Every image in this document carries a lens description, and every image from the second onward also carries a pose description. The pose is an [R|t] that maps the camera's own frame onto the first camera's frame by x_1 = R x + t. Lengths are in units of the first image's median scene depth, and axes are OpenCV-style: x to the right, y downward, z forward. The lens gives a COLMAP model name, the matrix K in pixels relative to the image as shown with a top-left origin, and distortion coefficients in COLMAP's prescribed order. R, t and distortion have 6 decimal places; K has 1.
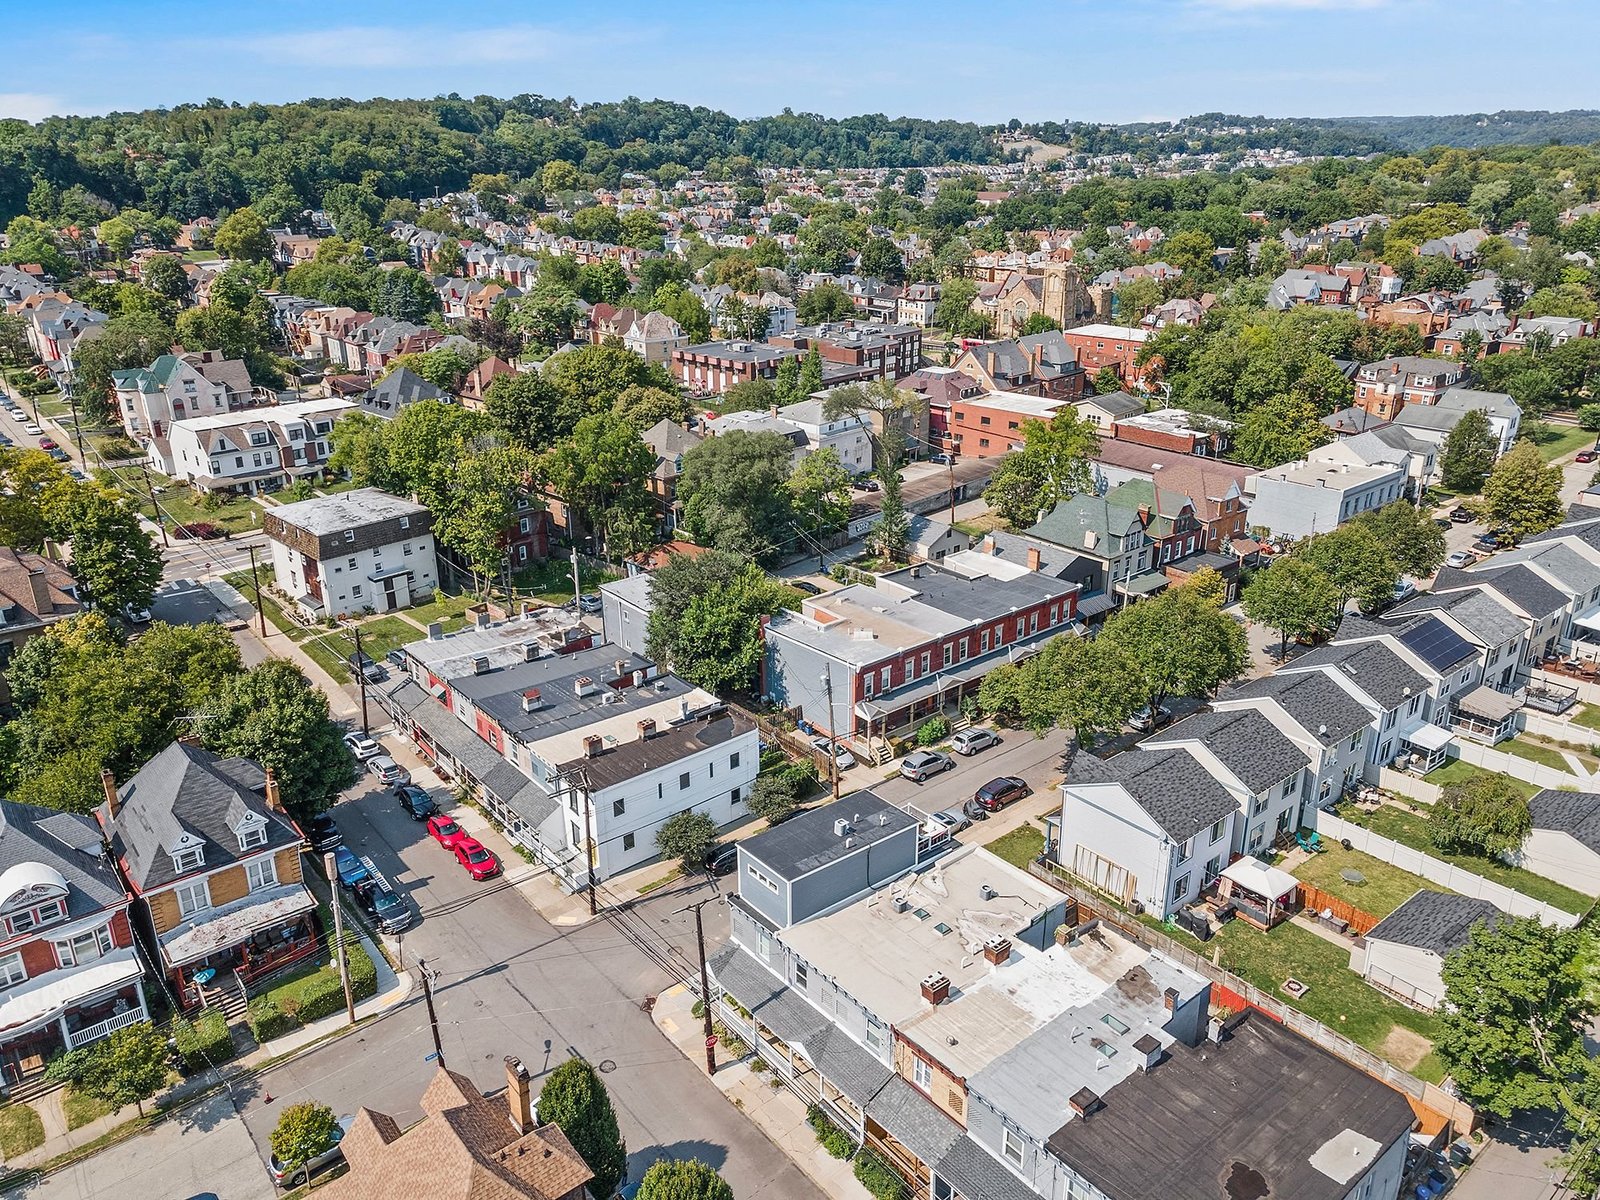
lens RADIAL K [[1173.0, 0, 786.3], [0, 1173.0, 600.6], [0, 0, 1]] dist [0.029564, 0.027042]
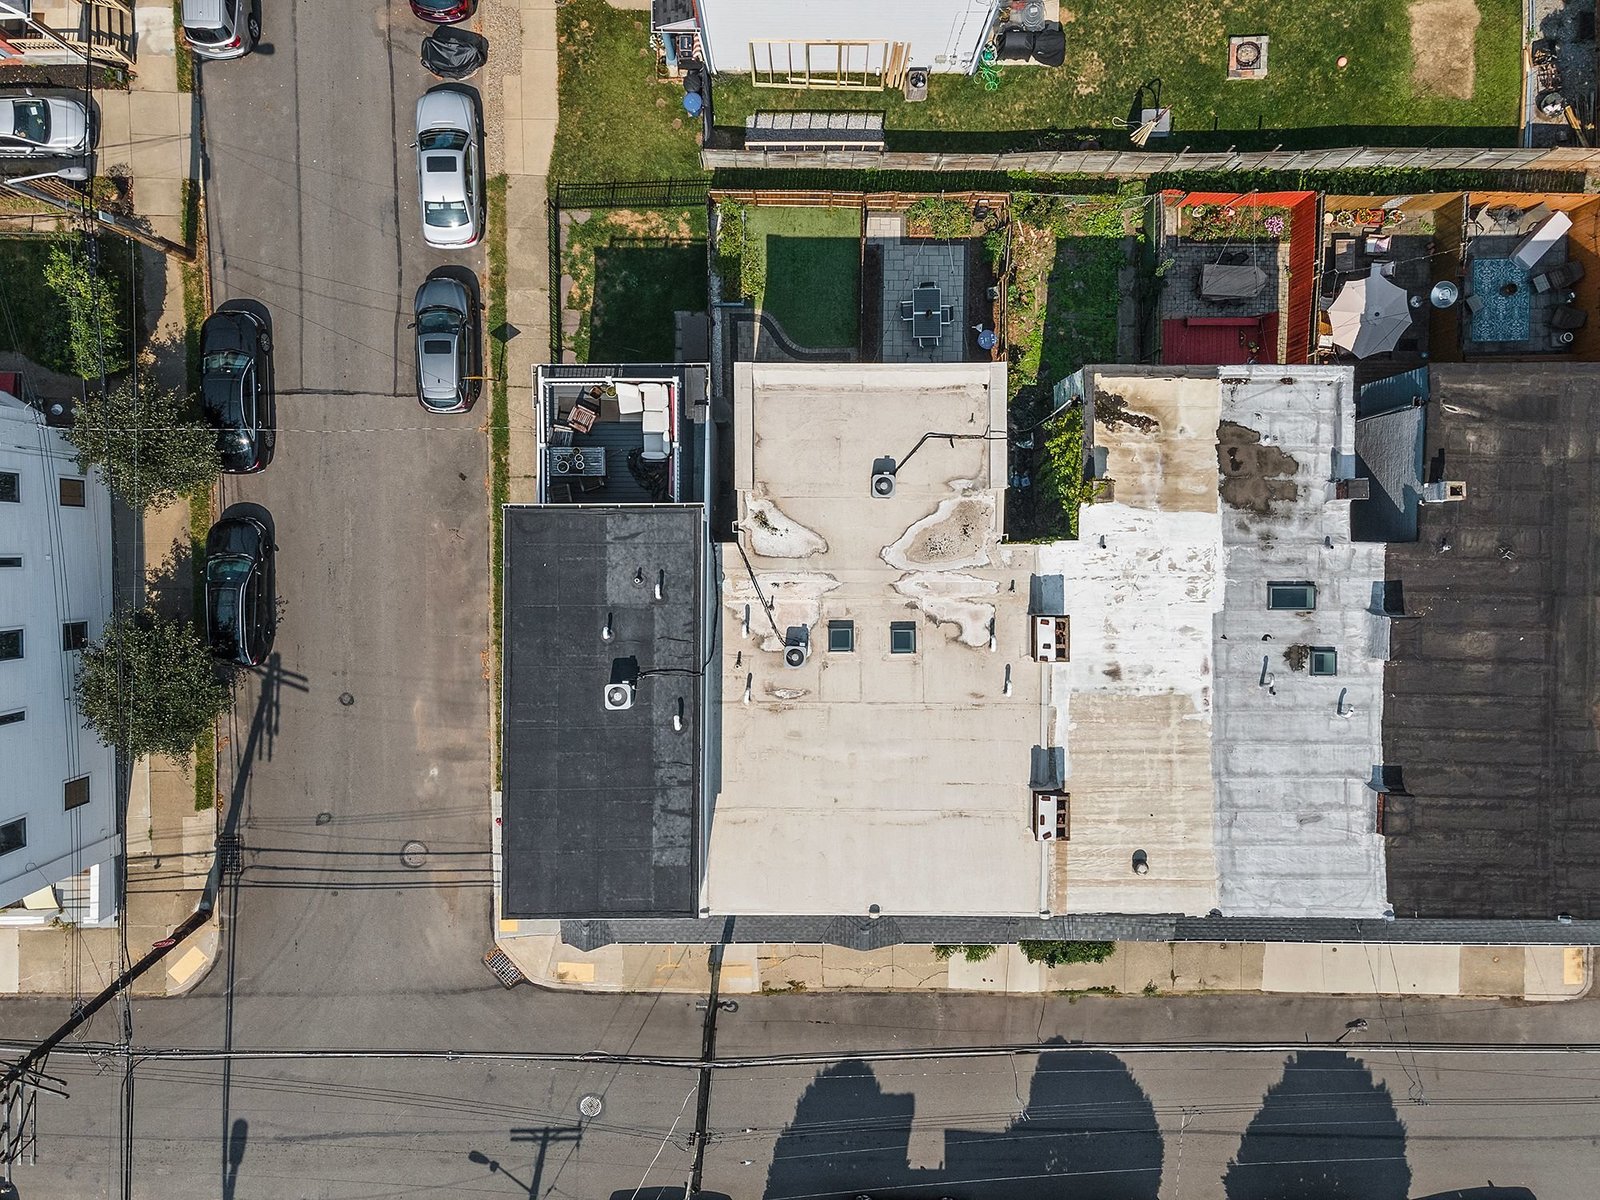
lens RADIAL K [[1173.0, 0, 802.5], [0, 1173.0, 606.4], [0, 0, 1]] dist [0.029564, 0.027042]
pose [[0.630847, -0.775723, -0.016887, 0.059356], [0.272490, 0.201117, 0.940904, -0.096710], [-0.726485, -0.598169, 0.338251, 0.419410]]
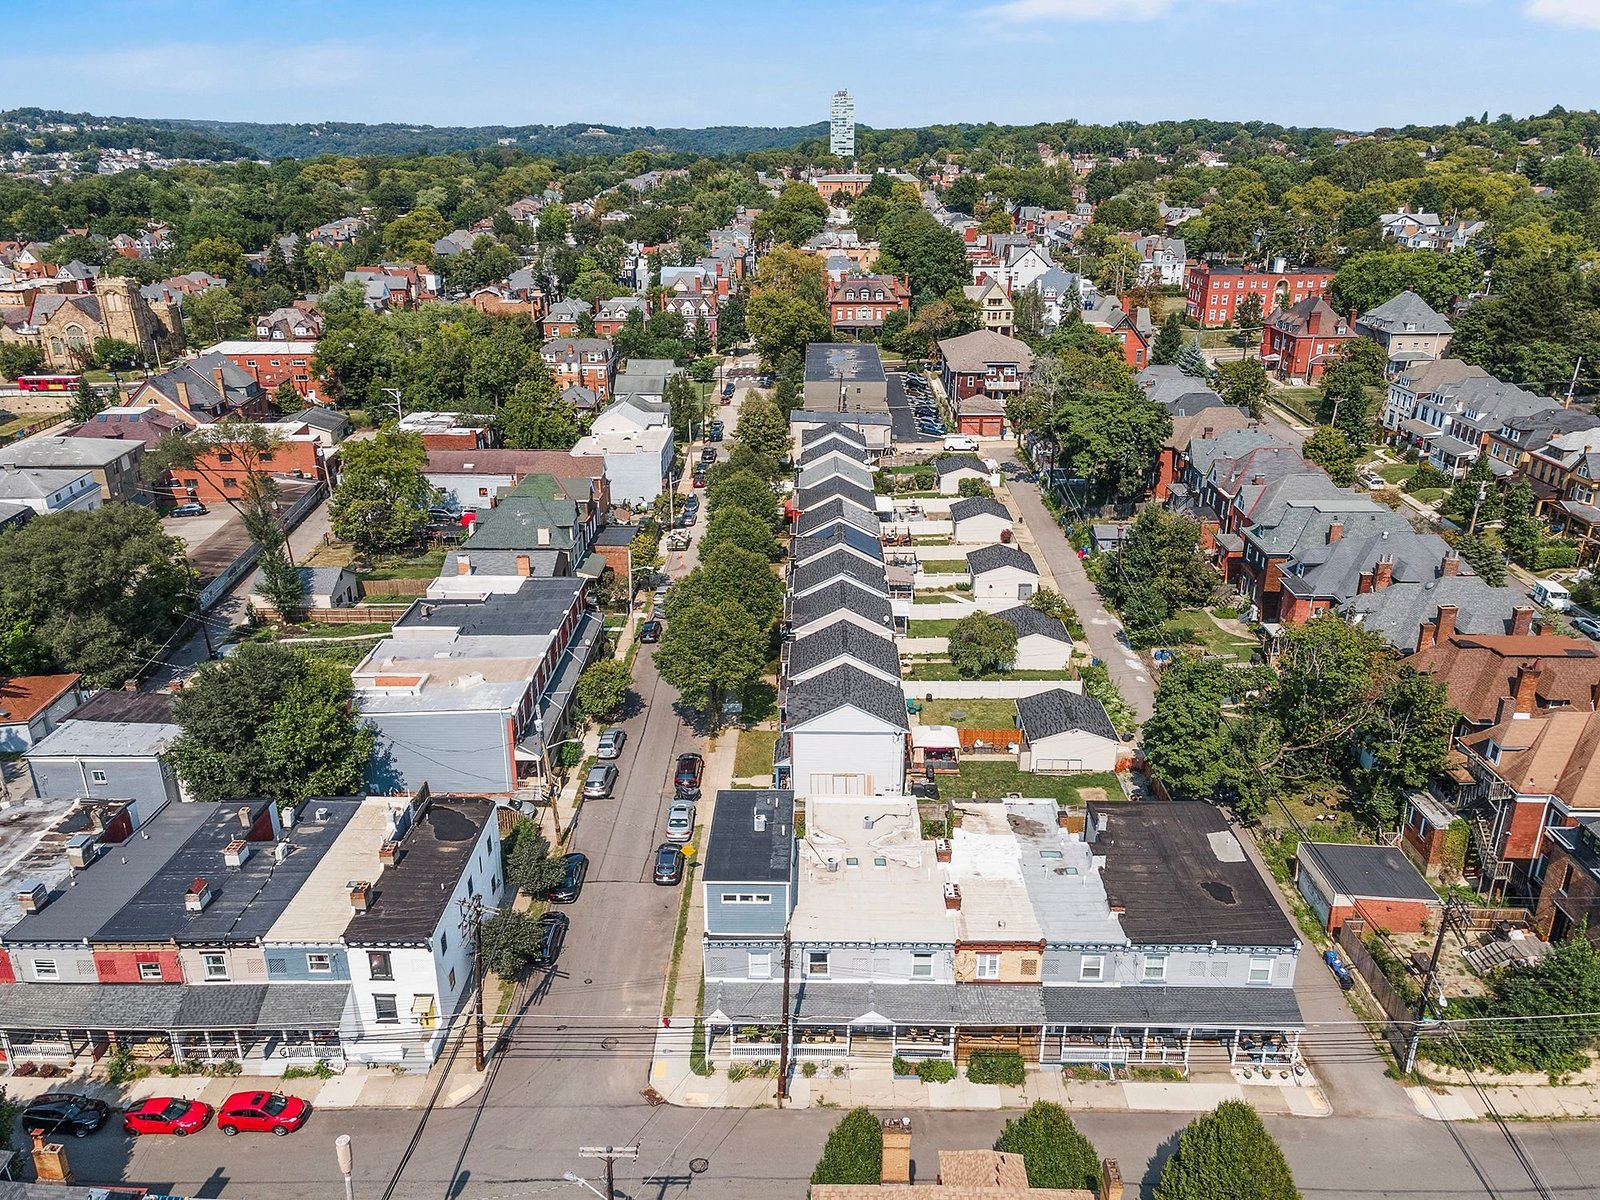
lens RADIAL K [[1173.0, 0, 794.7], [0, 1173.0, 589.8], [0, 0, 1]] dist [0.029564, 0.027042]
pose [[0.641742, -0.264992, 0.719685, -0.311591], [0.272650, 0.955935, 0.108859, -0.052545], [-0.716819, 0.126363, 0.685714, 0.128858]]
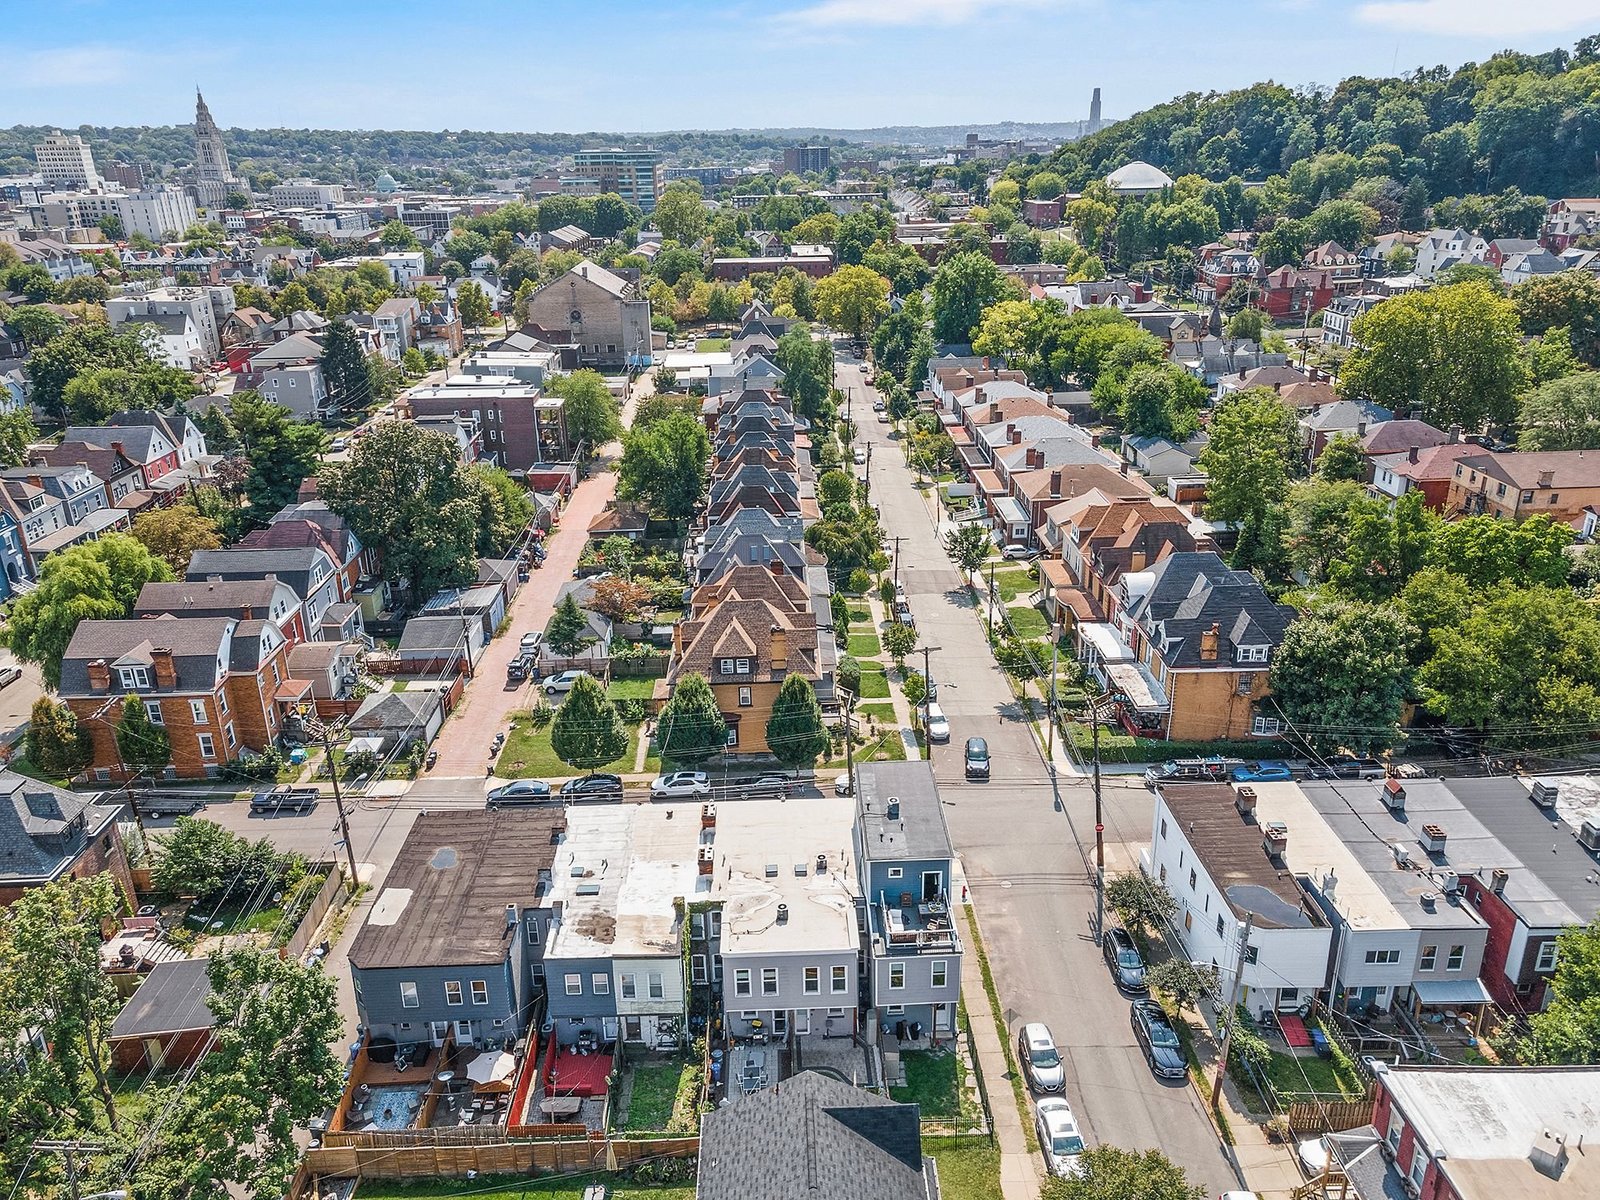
lens RADIAL K [[1173.0, 0, 792.6], [0, 1173.0, 597.3], [0, 0, 1]] dist [0.029564, 0.027042]
pose [[-0.611975, 0.303881, -0.730167, 0.393664], [-0.265147, 0.790973, 0.551415, -0.244250], [0.745107, 0.531053, -0.403483, 0.630019]]
